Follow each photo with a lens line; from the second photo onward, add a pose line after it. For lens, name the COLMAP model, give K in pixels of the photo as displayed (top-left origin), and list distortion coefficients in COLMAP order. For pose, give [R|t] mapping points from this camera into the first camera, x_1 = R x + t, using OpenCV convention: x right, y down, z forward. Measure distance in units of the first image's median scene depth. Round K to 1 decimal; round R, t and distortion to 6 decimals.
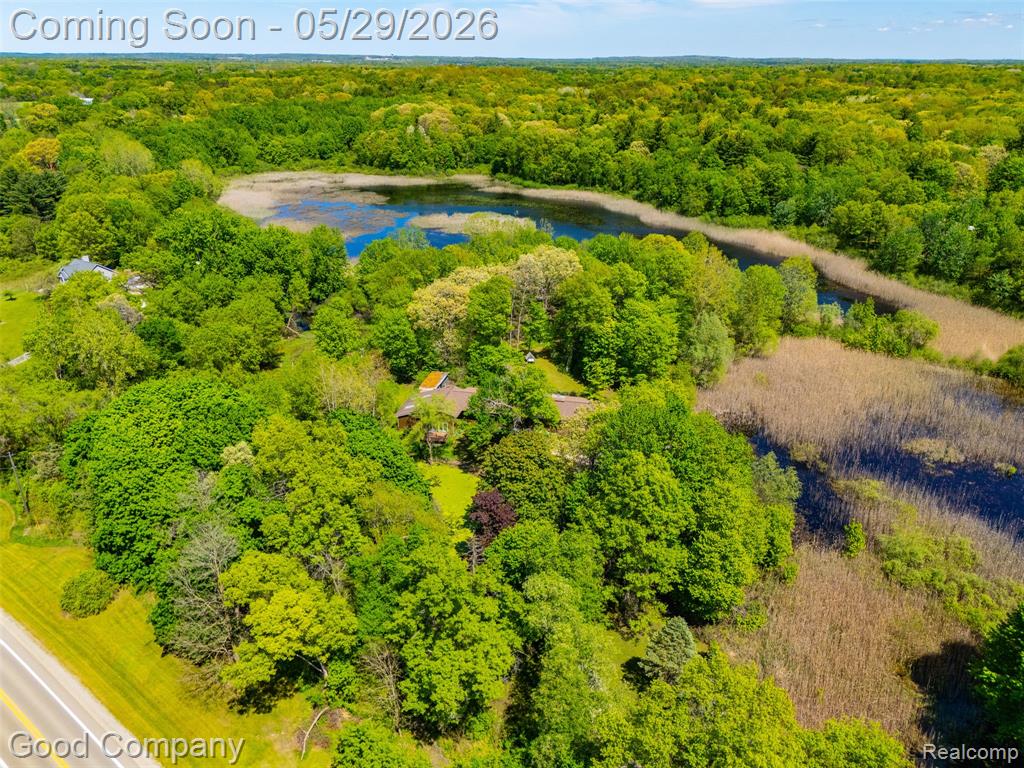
lens RADIAL K [[745.4, 0, 512.4], [0, 745.4, 380.2], [0, 0, 1]] dist [0.090998, -0.107166]
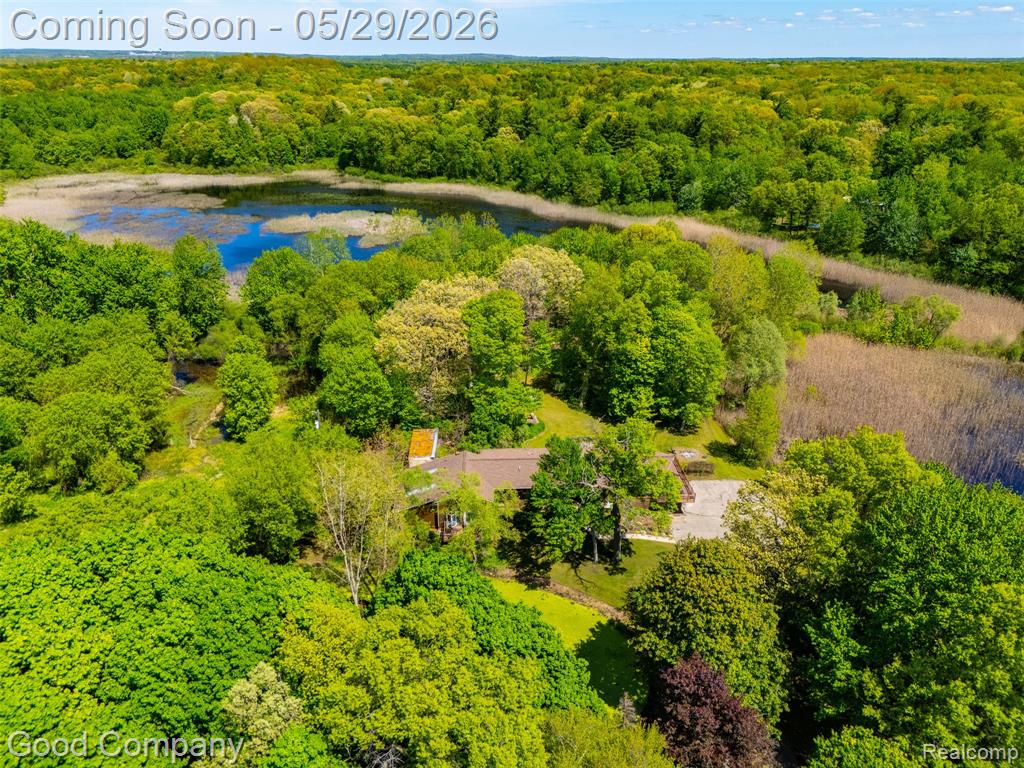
lens RADIAL K [[750.8, 0, 515.3], [0, 750.8, 385.0], [0, 0, 1]] dist [0.075401, -0.065950]
pose [[0.967445, -0.101744, 0.231730, -0.083200], [0.100230, 0.994795, 0.018327, -0.027525], [-0.232388, 0.005496, 0.972608, 0.131984]]
